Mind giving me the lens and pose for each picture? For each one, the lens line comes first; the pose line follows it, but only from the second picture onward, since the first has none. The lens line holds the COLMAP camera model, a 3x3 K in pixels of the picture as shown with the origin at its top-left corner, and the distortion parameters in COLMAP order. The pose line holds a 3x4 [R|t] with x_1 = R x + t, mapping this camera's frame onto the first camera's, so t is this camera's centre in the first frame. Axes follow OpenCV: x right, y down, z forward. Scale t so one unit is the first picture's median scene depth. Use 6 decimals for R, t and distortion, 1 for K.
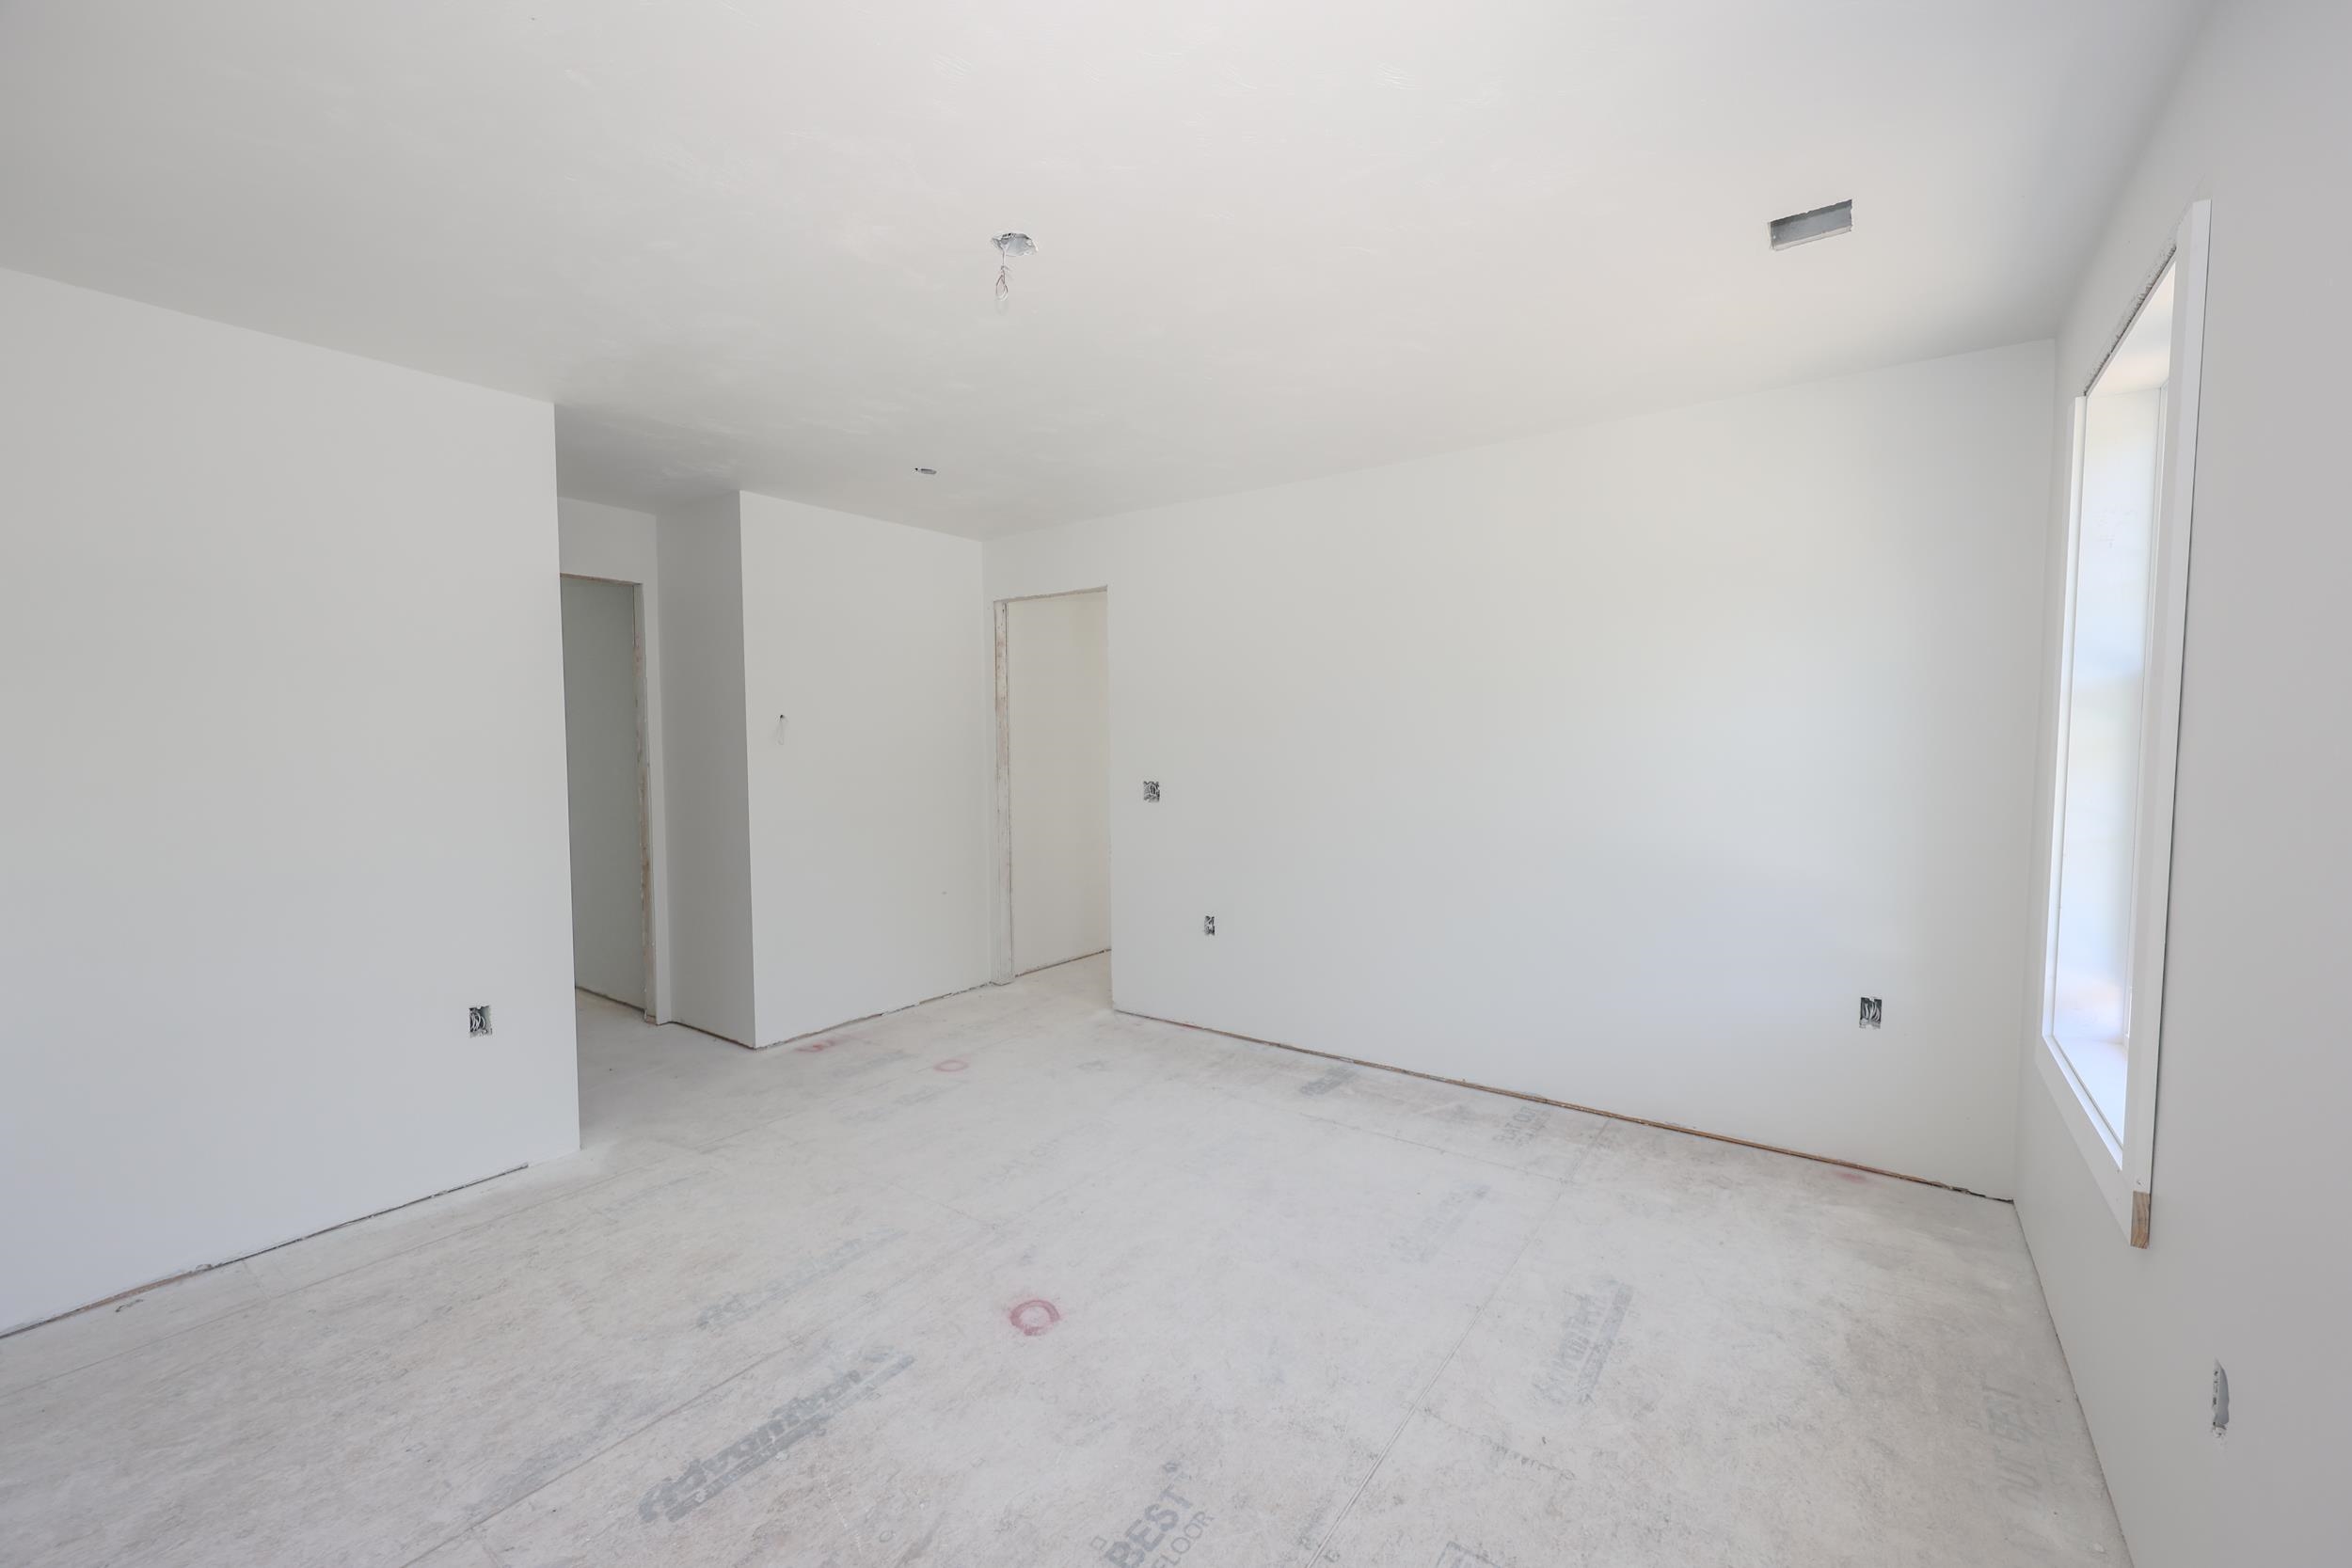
lens RADIAL K [[948.5, 0, 1175.4], [0, 948.5, 805.7], [0, 0, 1]] dist [0.014594, -0.000010]
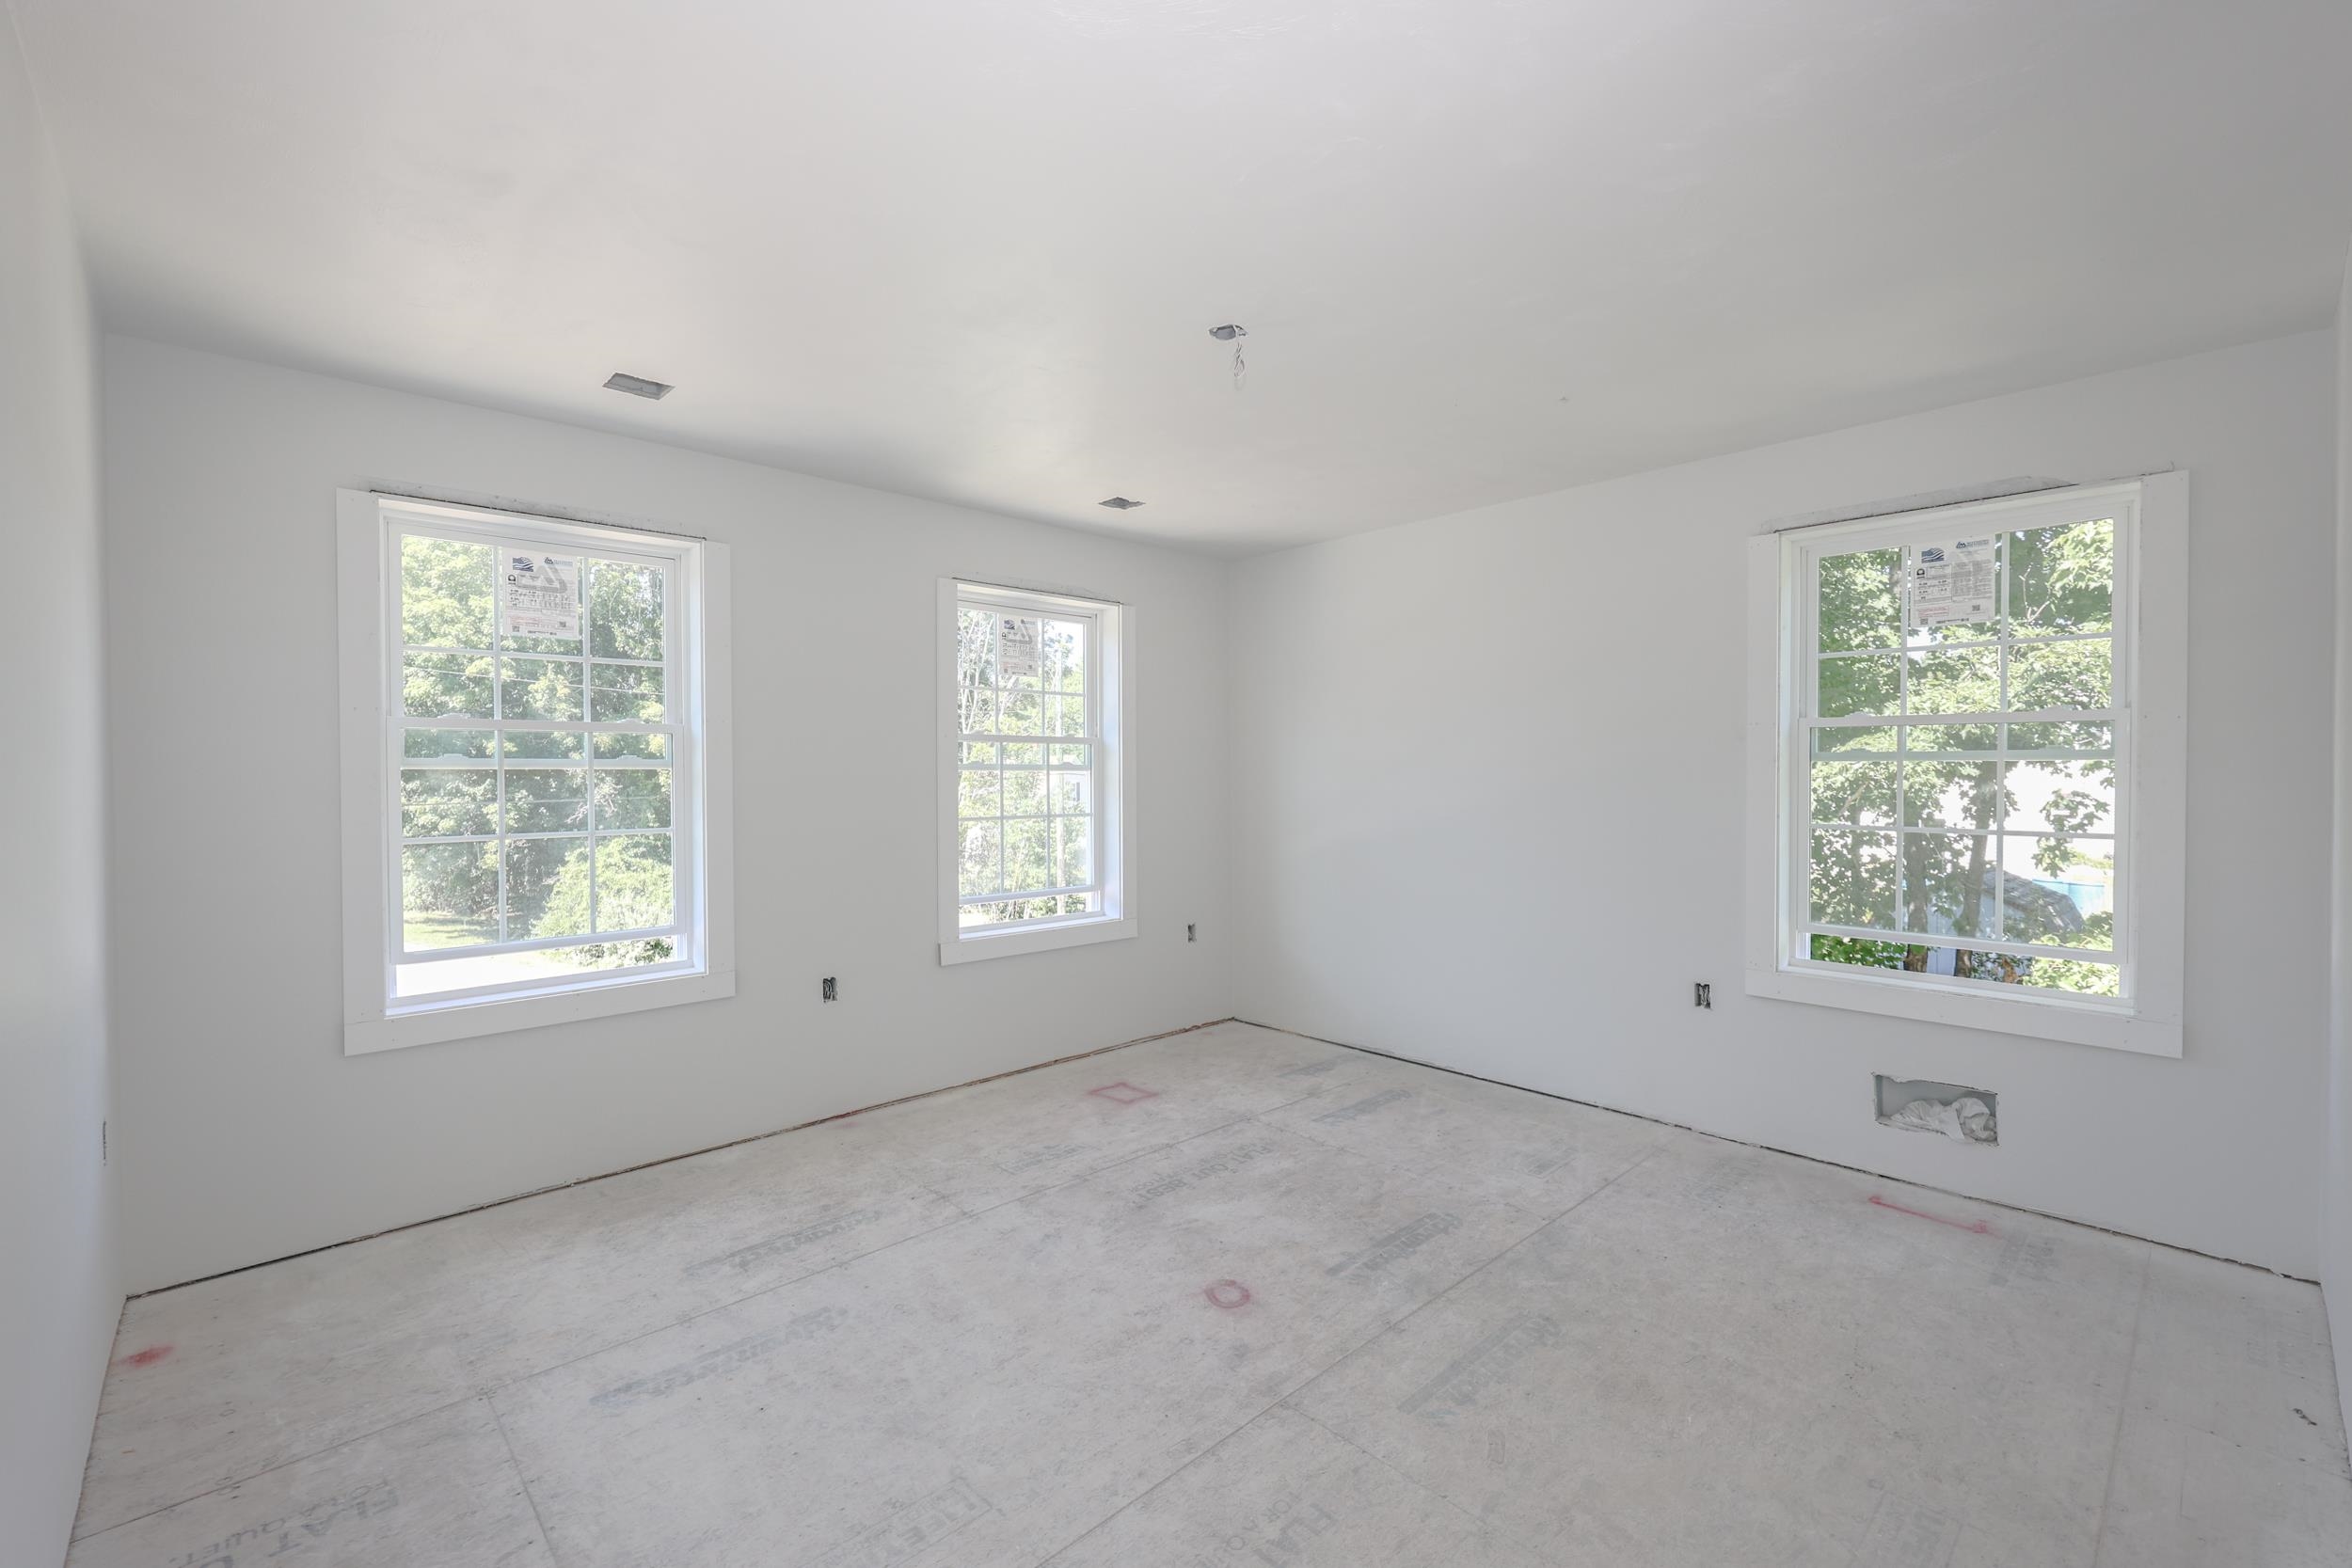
lens RADIAL K [[1010.6, 0, 1162.7], [0, 1010.6, 779.4], [0, 0, 1]] dist [0.007882, -0.000703]
pose [[-0.981231, 0.011810, 0.192475, -0.294399], [0.027205, 0.996618, 0.077539, -0.132051], [-0.190908, 0.081320, -0.978234, 2.030477]]
